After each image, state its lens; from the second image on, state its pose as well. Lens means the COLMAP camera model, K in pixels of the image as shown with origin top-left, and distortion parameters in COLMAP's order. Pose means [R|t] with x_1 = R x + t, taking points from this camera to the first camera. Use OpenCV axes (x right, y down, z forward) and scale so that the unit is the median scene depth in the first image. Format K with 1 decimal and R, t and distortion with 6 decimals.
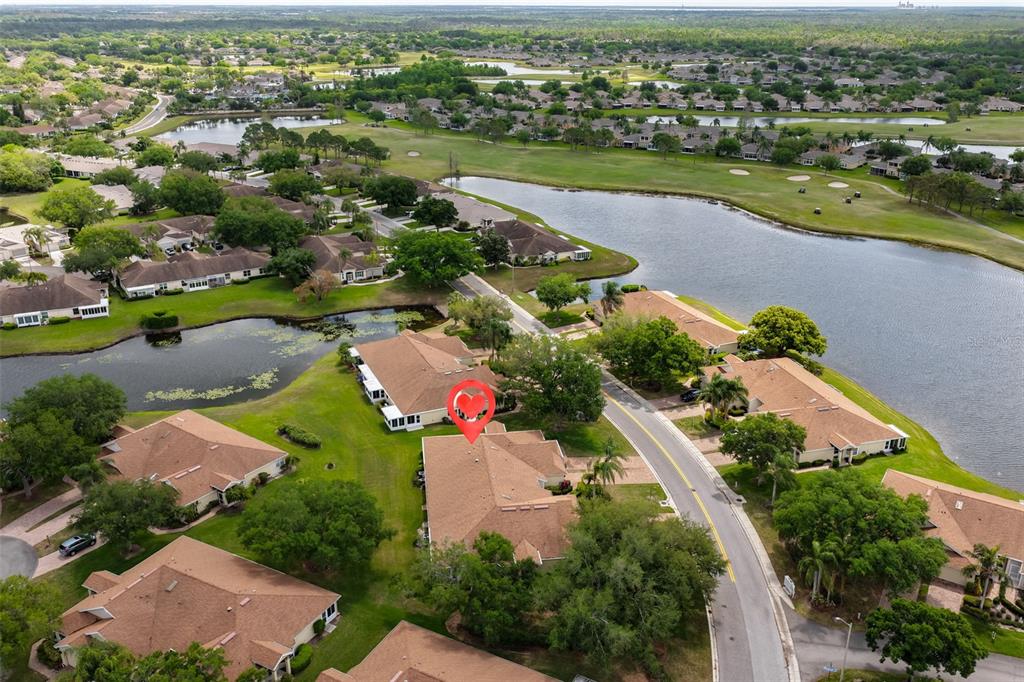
lens RADIAL K [[854.4, 0, 516.6], [0, 854.4, 341.1], [0, 0, 1]] dist [-0.015631, 0.036974]
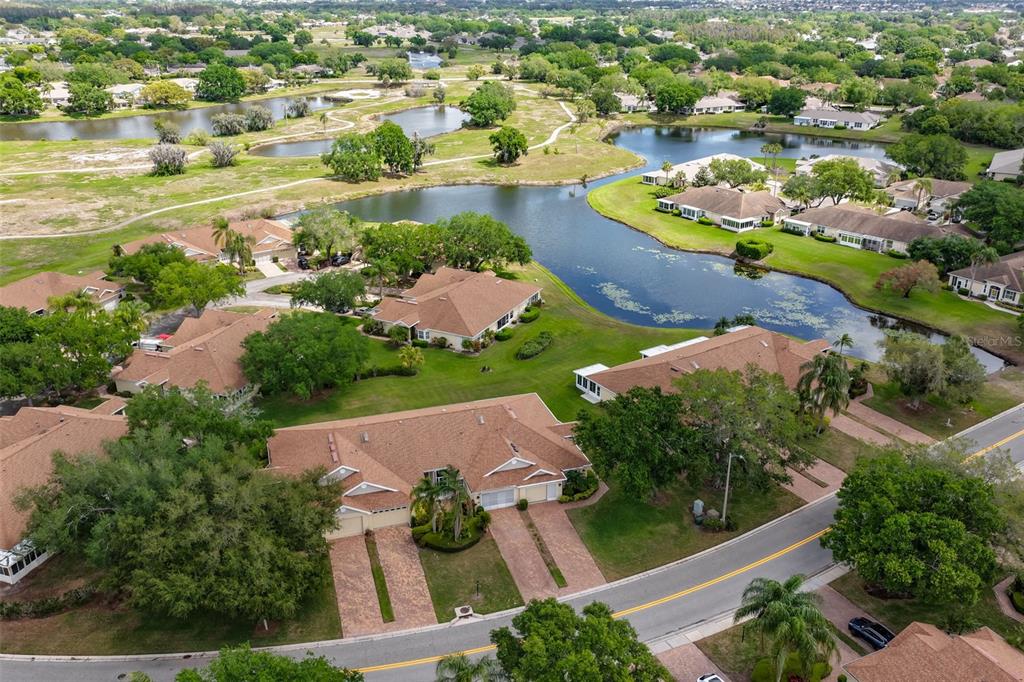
lens RADIAL K [[854.4, 0, 516.6], [0, 854.4, 341.1], [0, 0, 1]] dist [-0.015631, 0.036974]
pose [[0.170124, 0.372999, -0.912102, 0.390675], [-0.362613, 0.884346, 0.294014, -0.105198], [0.916280, 0.280721, 0.285703, 0.462425]]
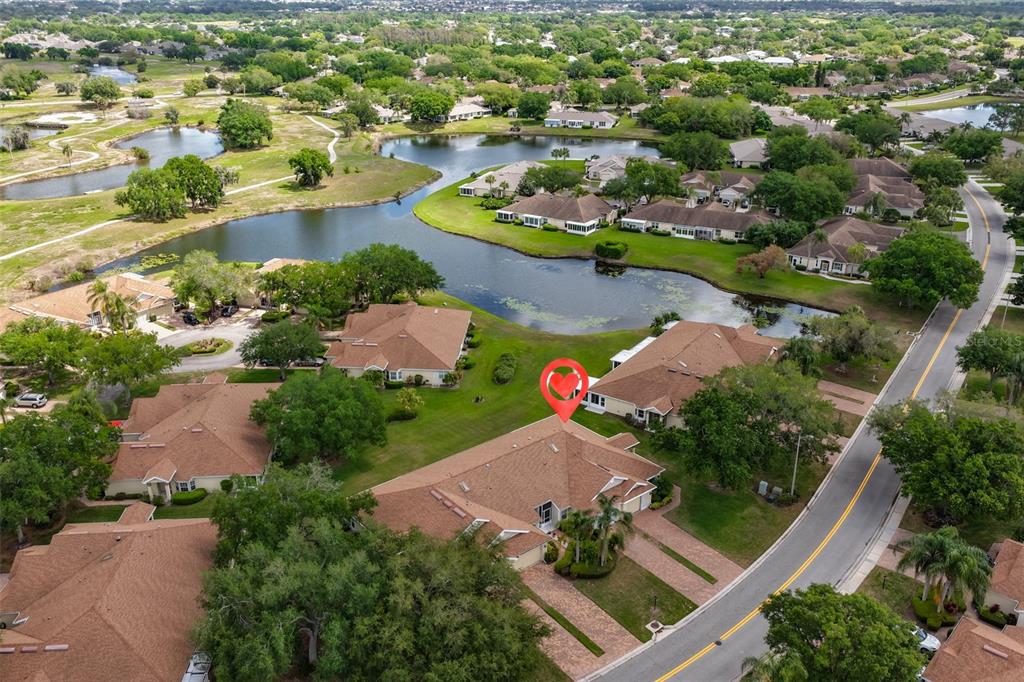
lens RADIAL K [[854.4, 0, 516.6], [0, 854.4, 341.1], [0, 0, 1]] dist [-0.015631, 0.036974]
pose [[0.530168, 0.320957, -0.784798, 0.327664], [-0.311192, 0.934650, 0.172016, -0.057102], [0.788721, 0.153026, 0.595401, 0.279186]]
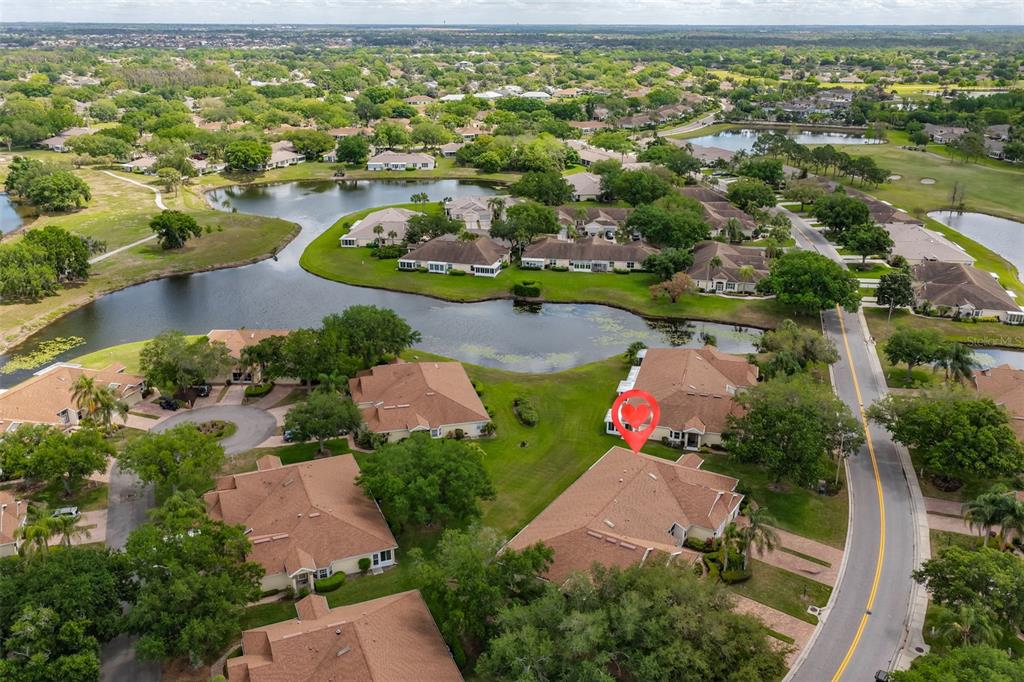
lens RADIAL K [[854.4, 0, 516.6], [0, 854.4, 341.1], [0, 0, 1]] dist [-0.015631, 0.036974]
pose [[0.770570, 0.223202, -0.596995, 0.217278], [-0.235778, 0.970054, 0.058349, -0.018565], [0.592141, 0.095796, 0.800120, 0.105338]]
